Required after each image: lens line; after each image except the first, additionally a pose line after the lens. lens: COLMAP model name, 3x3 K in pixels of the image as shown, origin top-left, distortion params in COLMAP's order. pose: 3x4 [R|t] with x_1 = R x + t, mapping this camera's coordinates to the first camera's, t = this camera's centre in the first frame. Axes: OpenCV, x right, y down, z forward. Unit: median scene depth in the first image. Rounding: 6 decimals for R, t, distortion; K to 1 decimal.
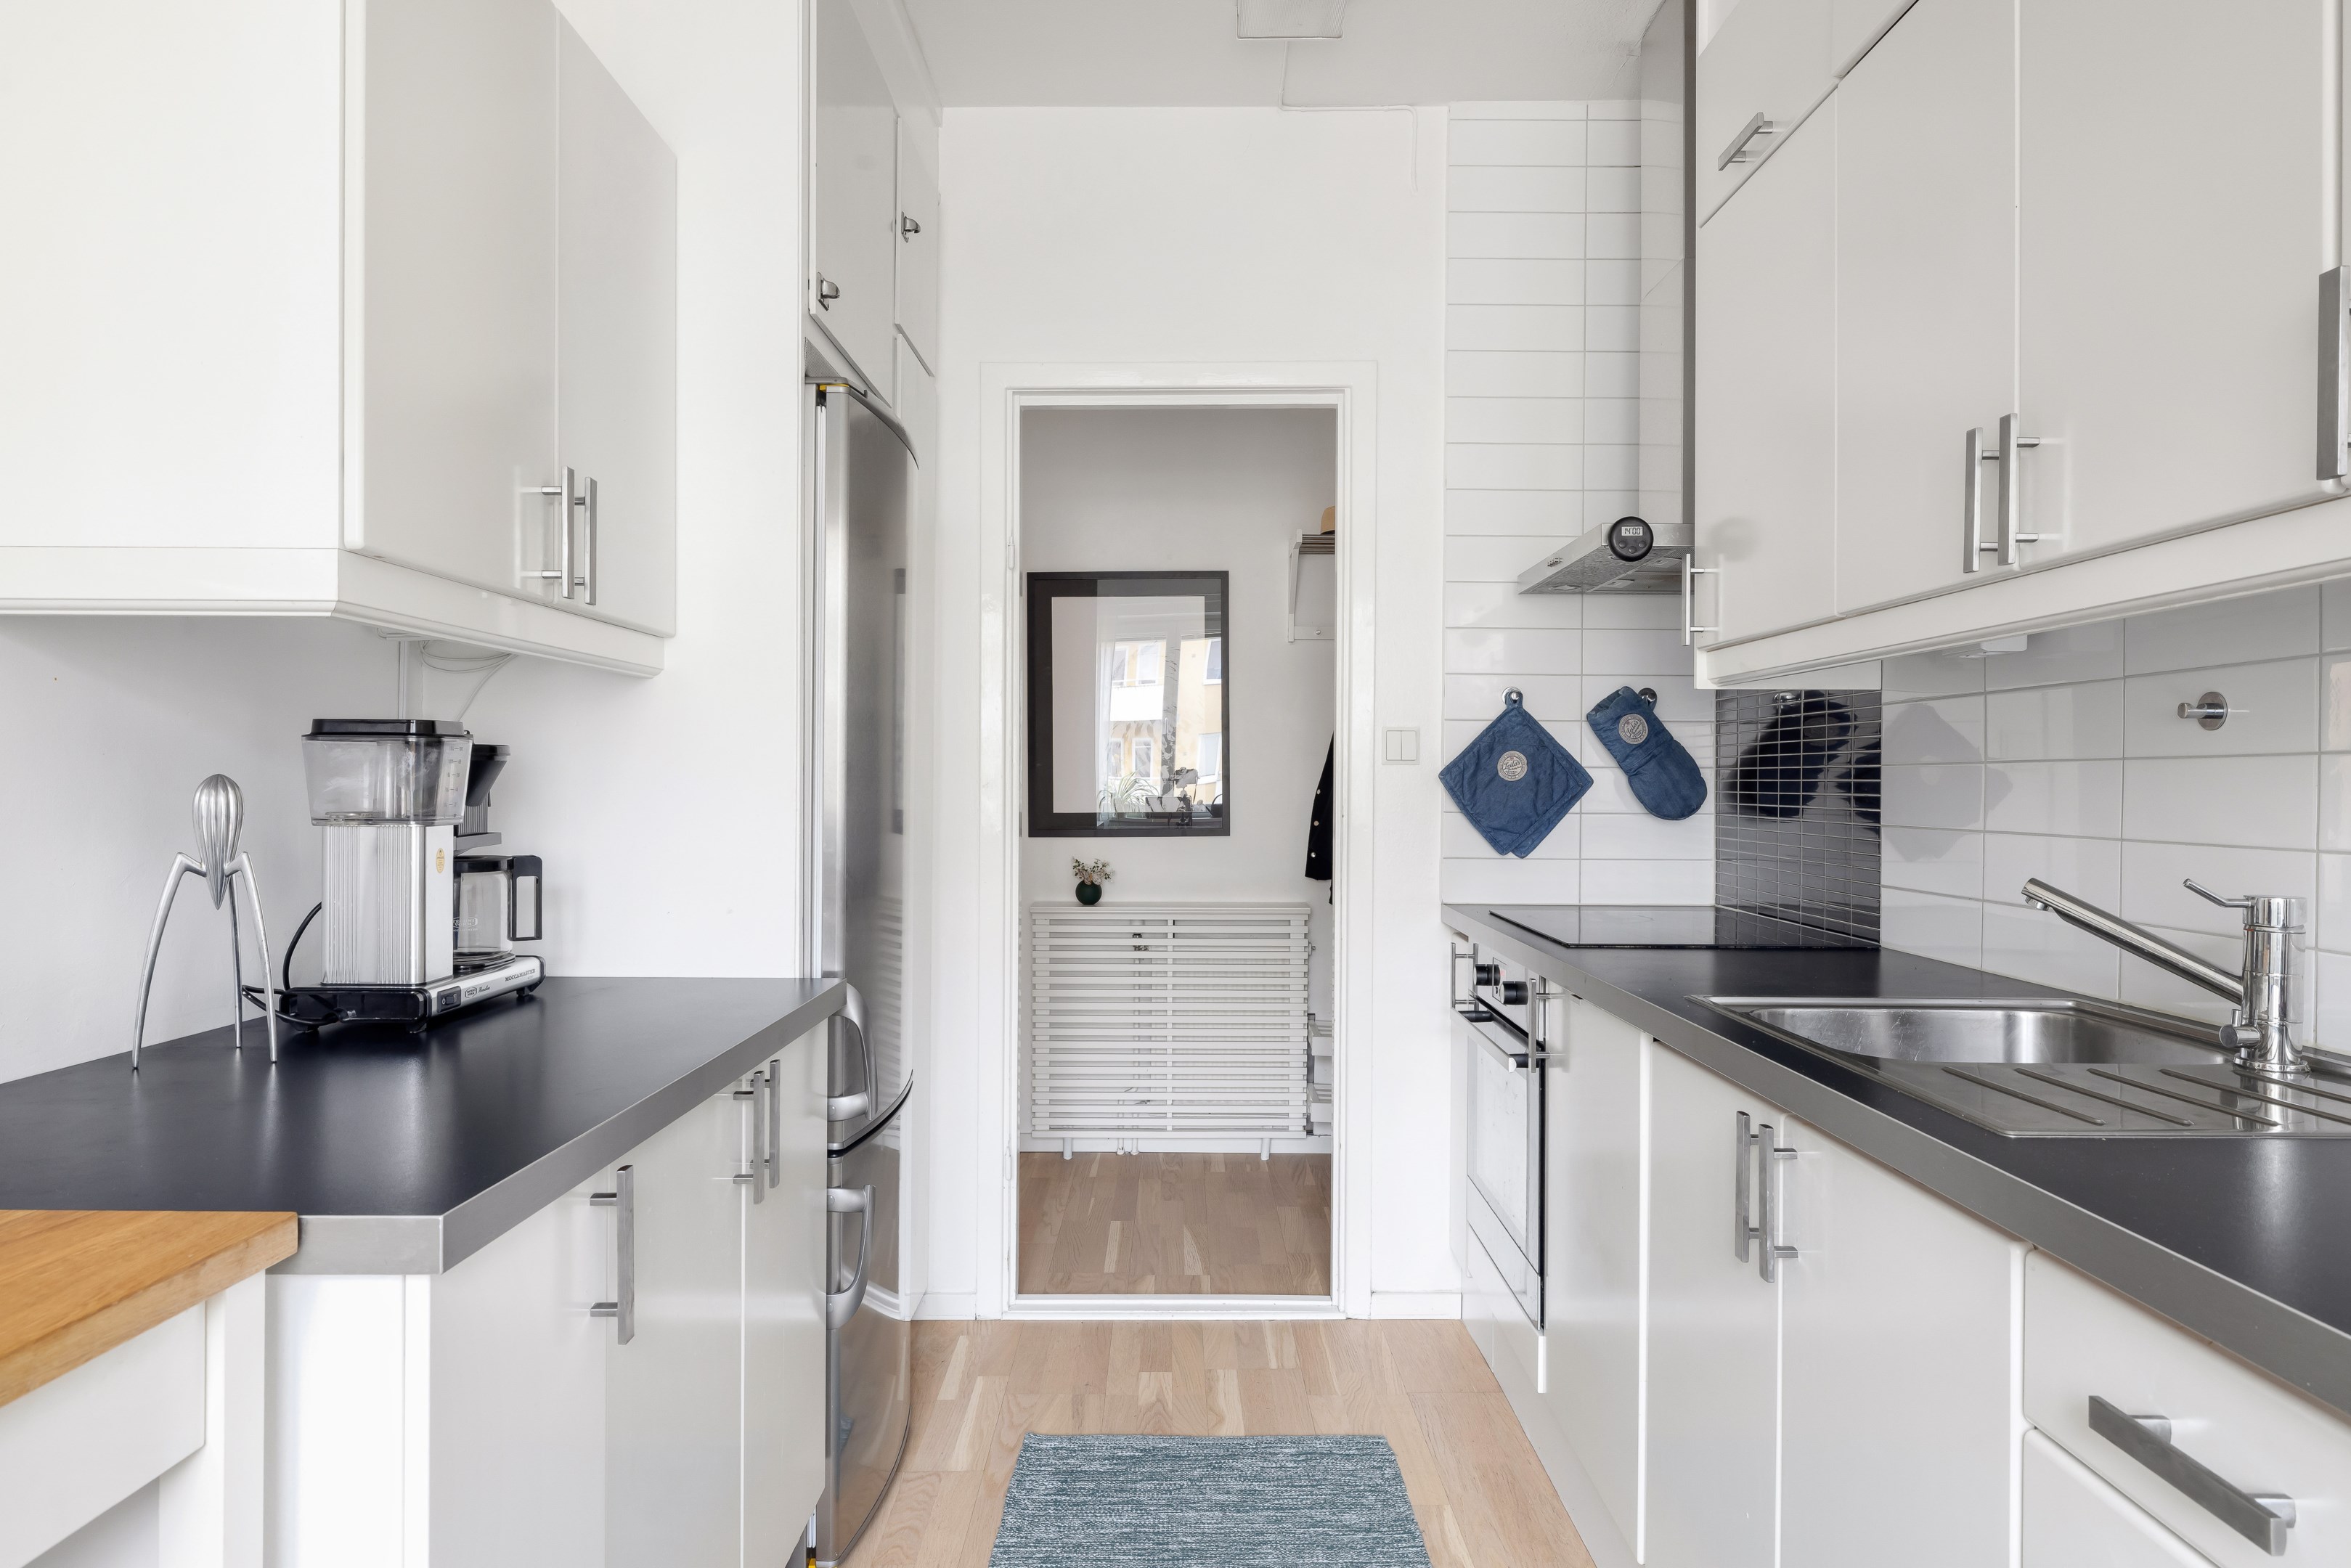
lens RADIAL K [[1426.9, 0, 1177.2], [0, 1426.9, 787.2], [0, 0, 1]] dist [-0.005776, 0.005362]
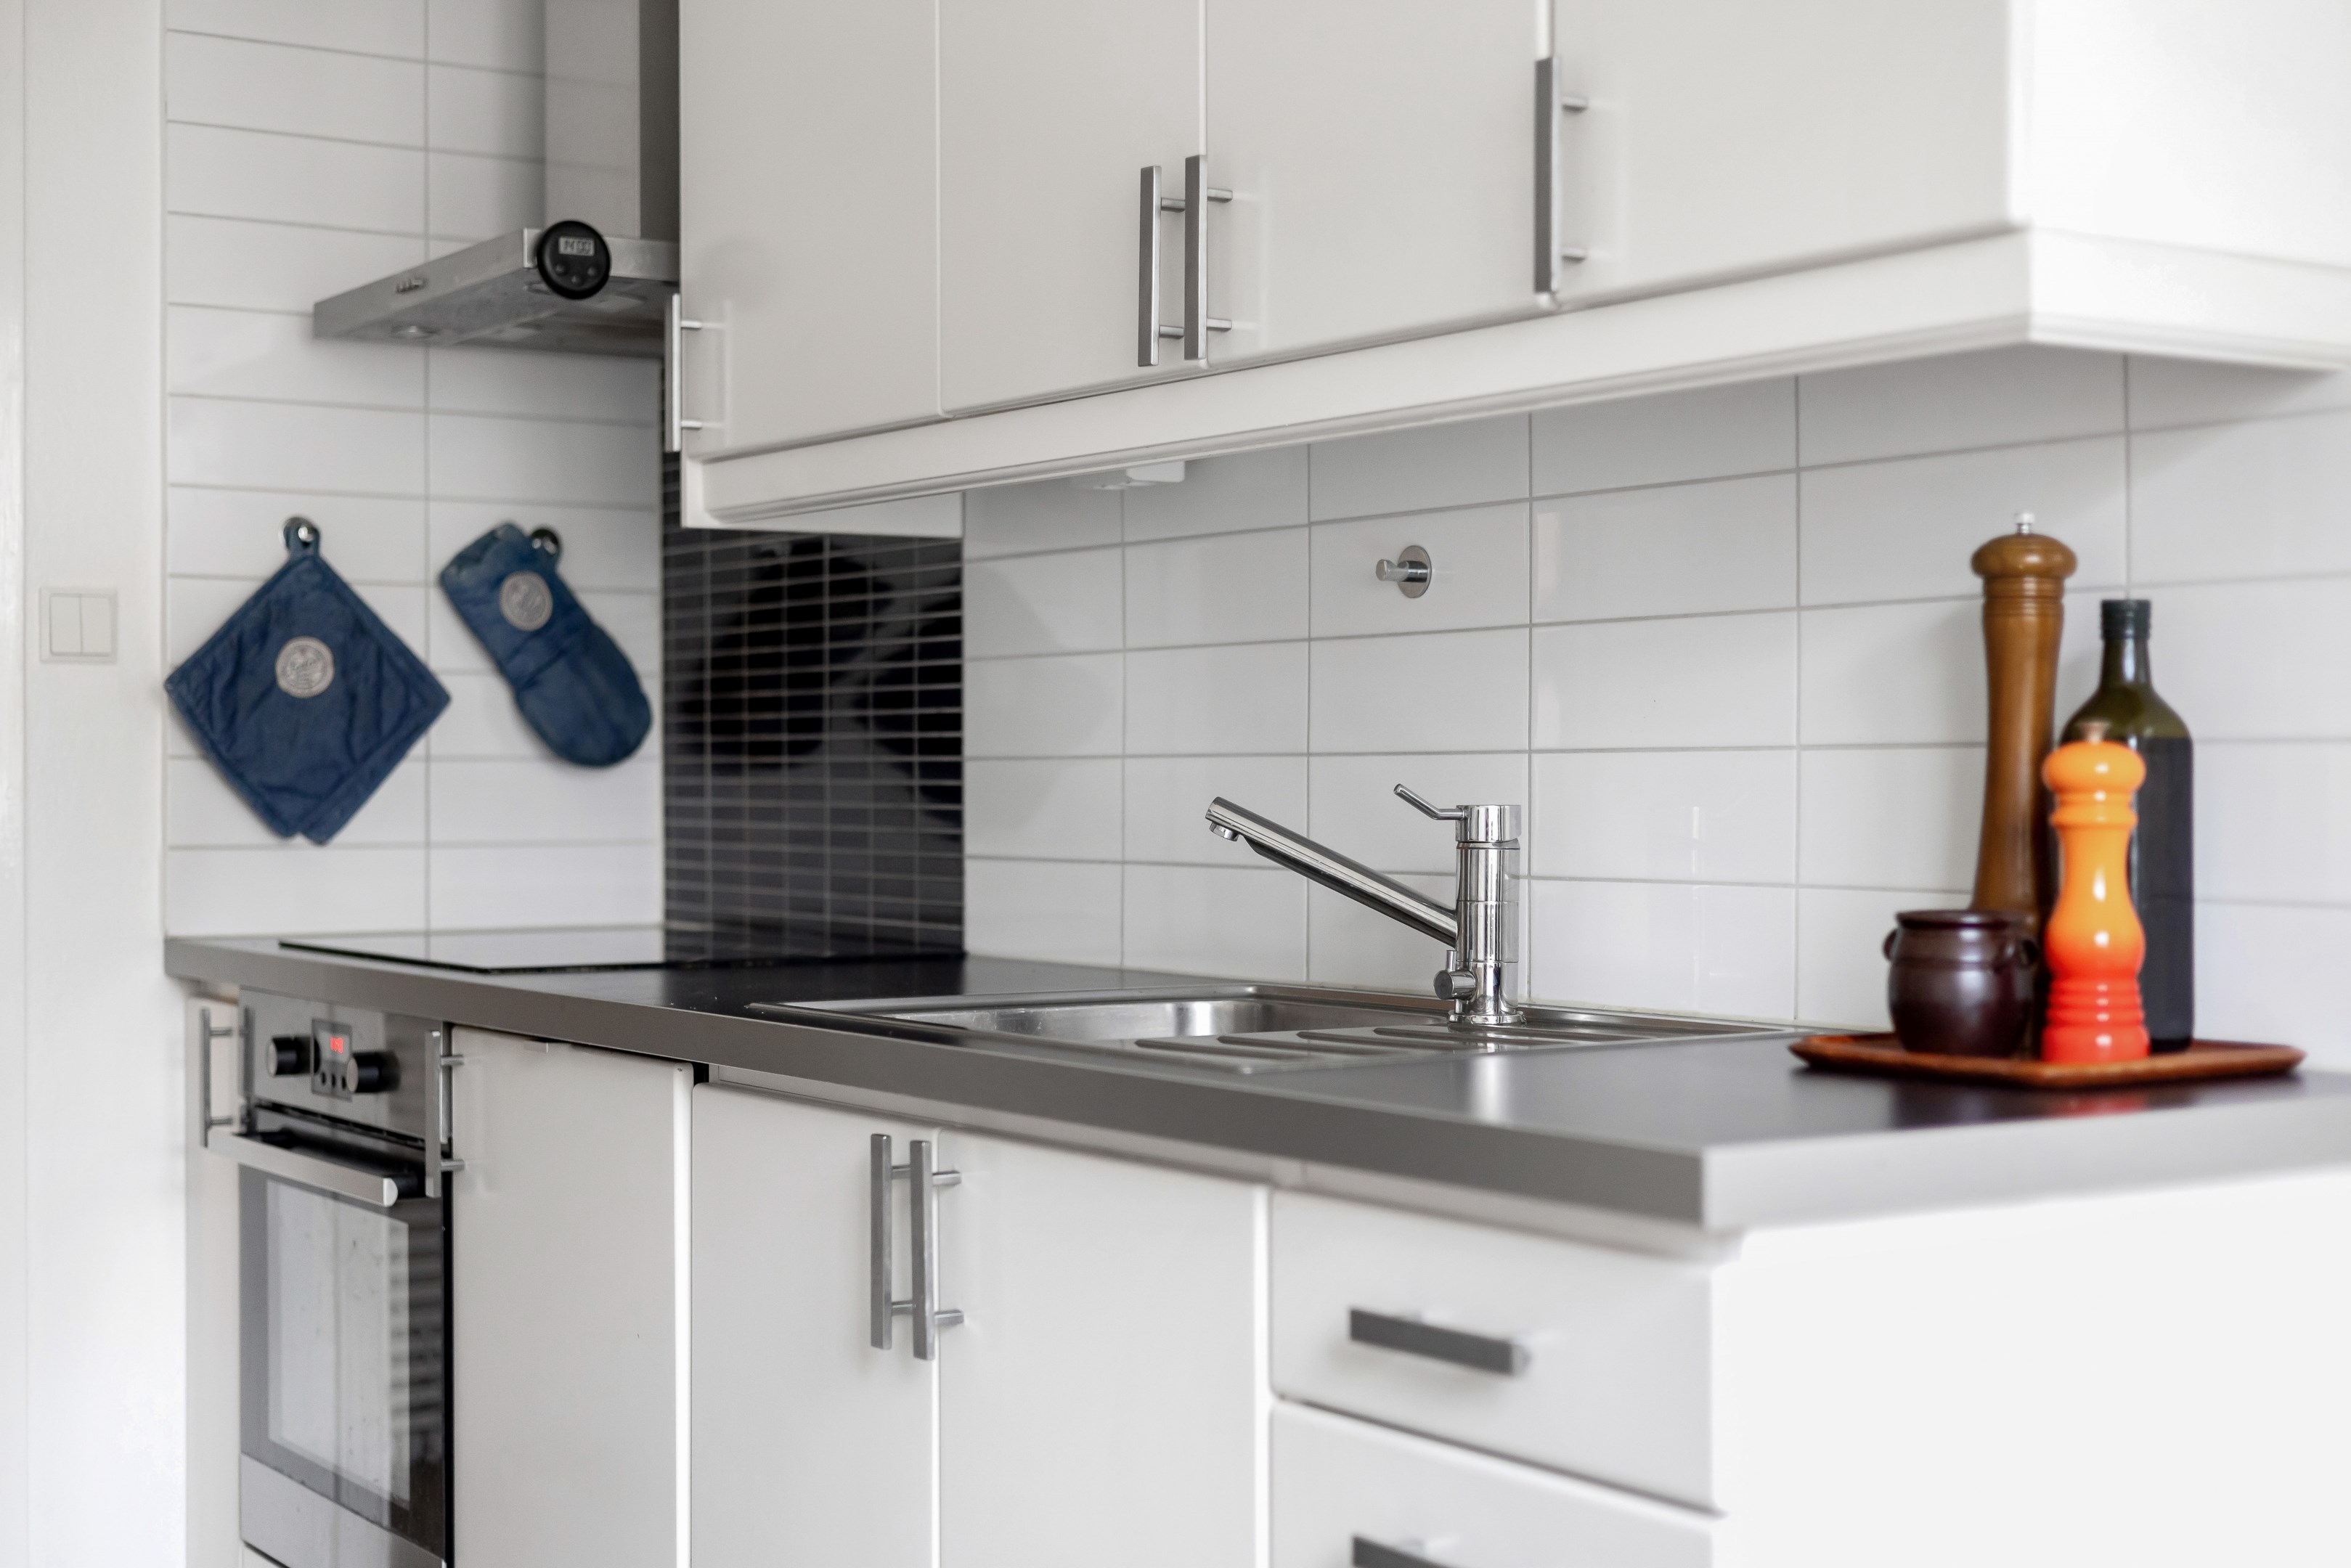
lens RADIAL K [[3433.7, 0, 1174.5], [0, 3433.7, 783.2], [0, 0, 1]] dist [0.019268, 0.000000]
pose [[0.835523, -0.007251, 0.549408, -0.292882], [0.007730, 0.999969, 0.001441, 0.043335], [-0.549402, 0.003043, 0.835553, -0.343992]]
